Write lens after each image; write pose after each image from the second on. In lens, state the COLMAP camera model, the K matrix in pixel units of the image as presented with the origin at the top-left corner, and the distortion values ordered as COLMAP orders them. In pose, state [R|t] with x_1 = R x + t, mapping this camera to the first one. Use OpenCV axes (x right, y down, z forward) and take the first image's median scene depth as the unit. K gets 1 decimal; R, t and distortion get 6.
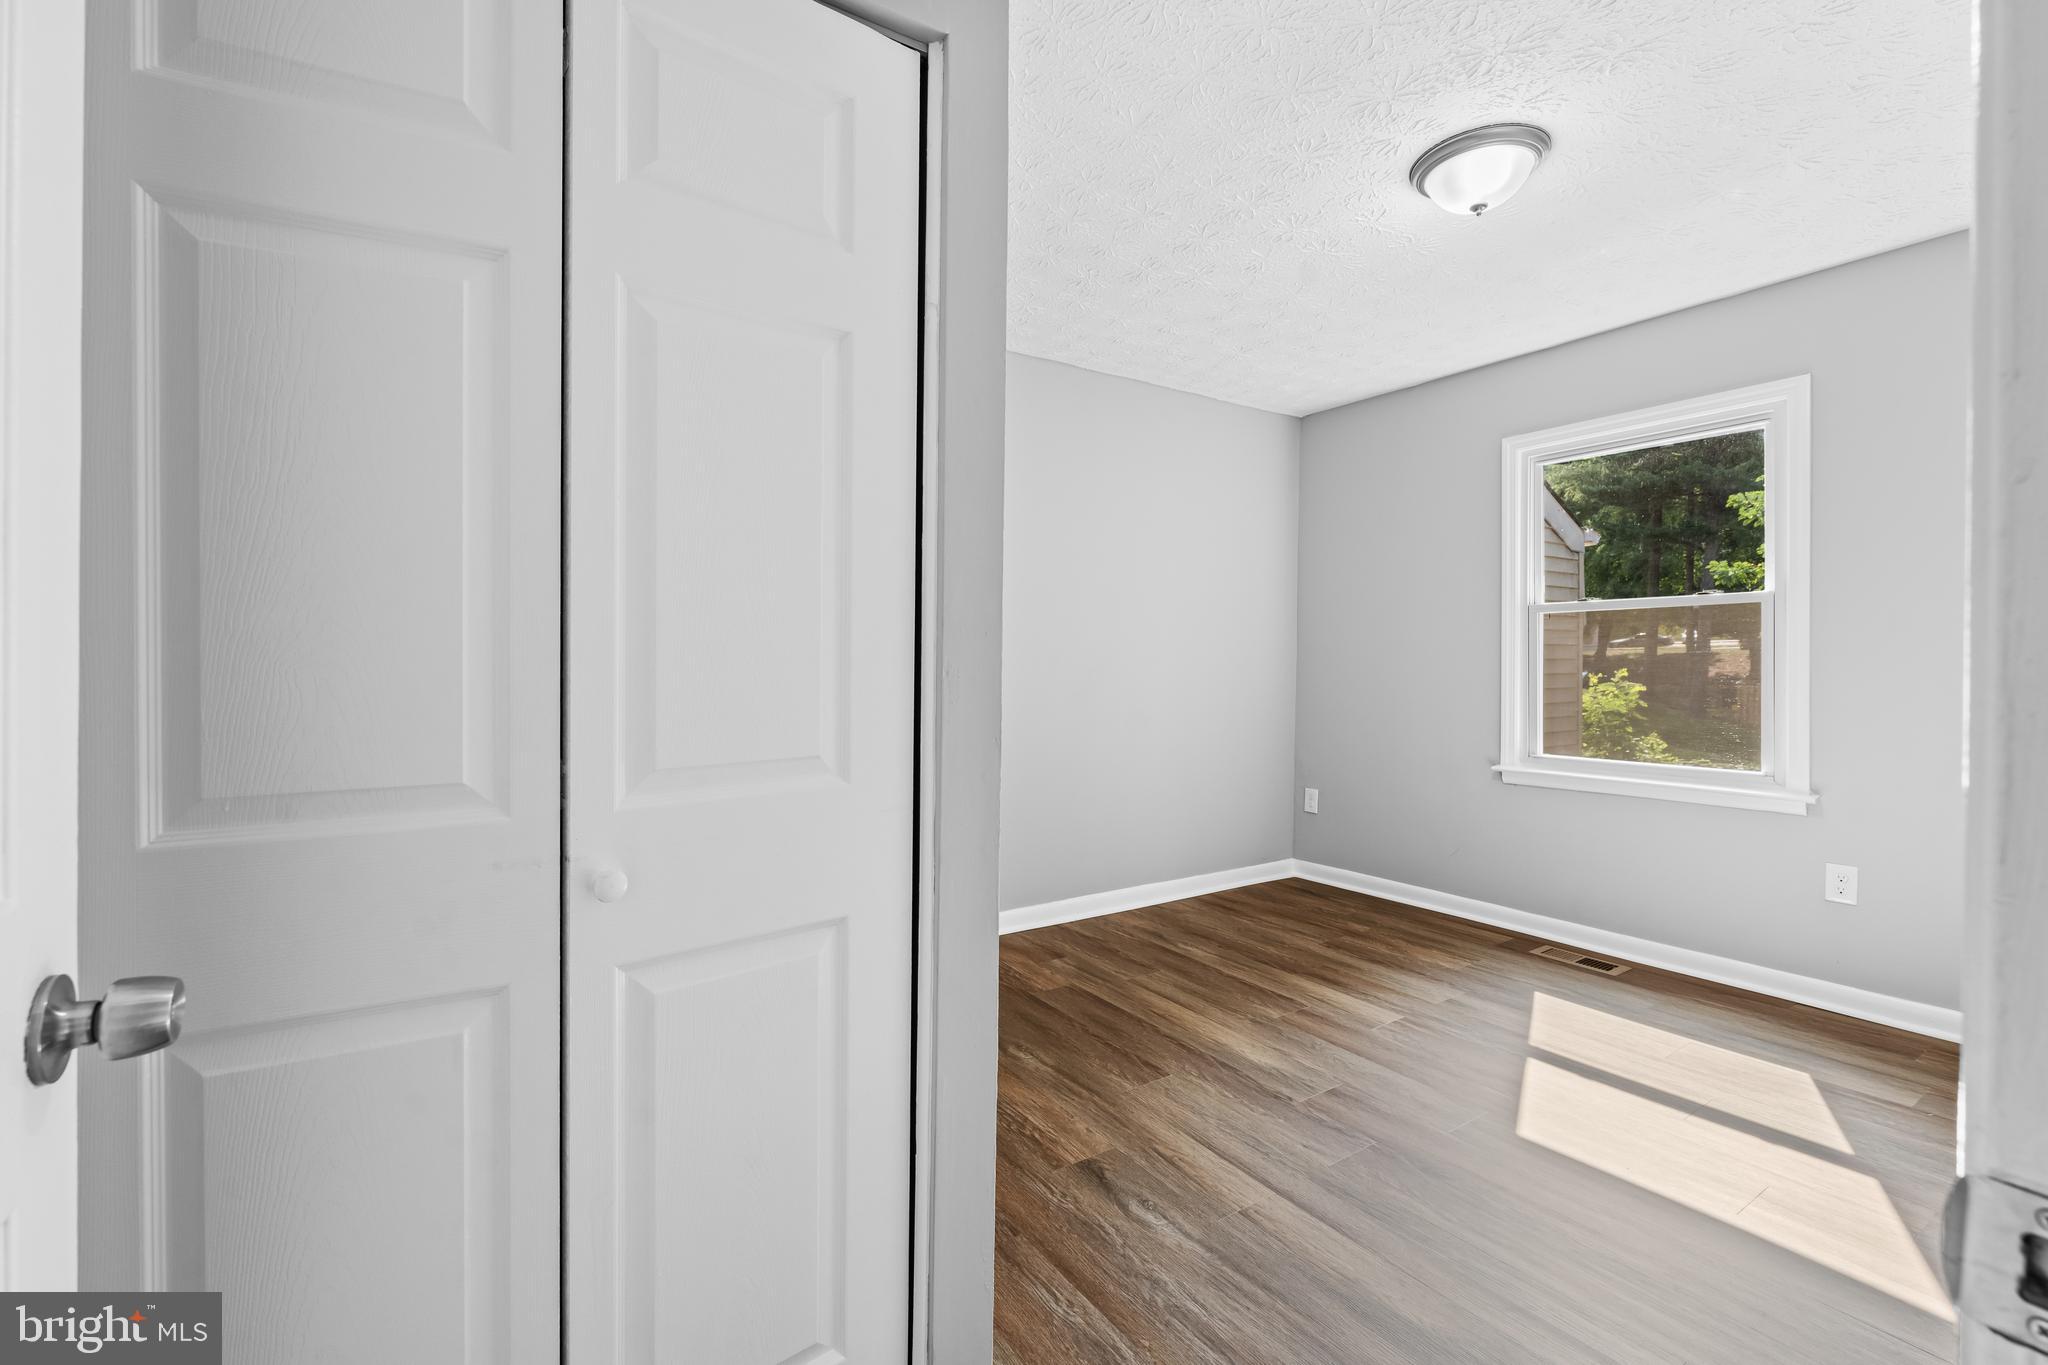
lens RADIAL K [[887.9, 0, 1016.6], [0, 887.9, 685.9], [0, 0, 1]] dist [0.001007, 0.000945]
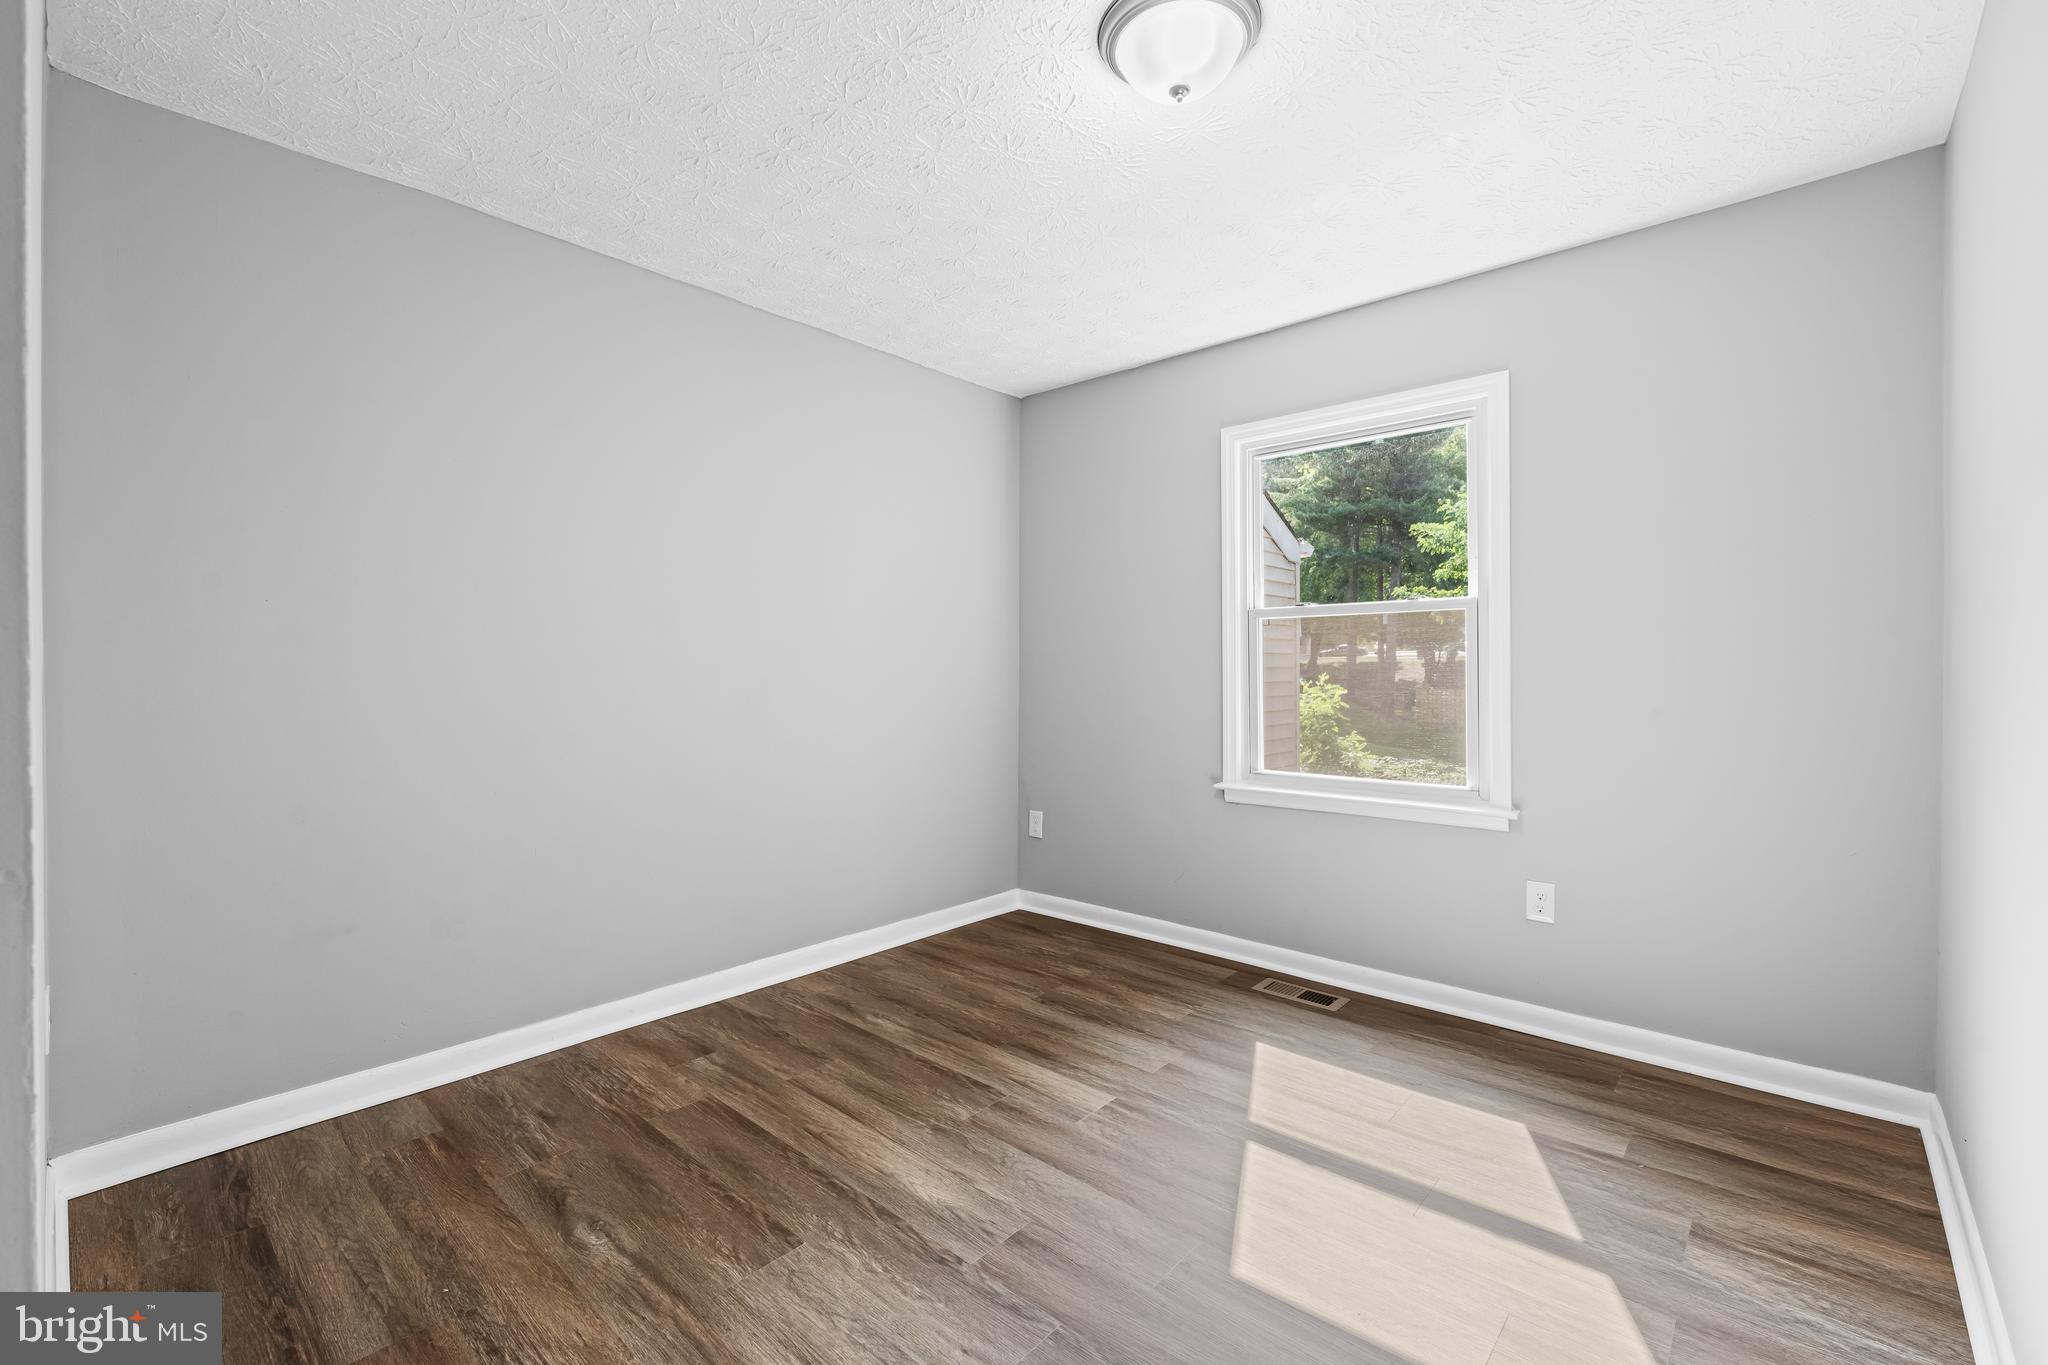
lens RADIAL K [[887.9, 0, 1020.9], [0, 887.9, 683.5], [0, 0, 1]] dist [0.001007, 0.000945]
pose [[0.965319, -0.003453, 0.261051, 0.120686], [0.006297, 0.999930, -0.010060, -0.006888], [-0.260998, 0.011355, 0.965272, 0.193301]]
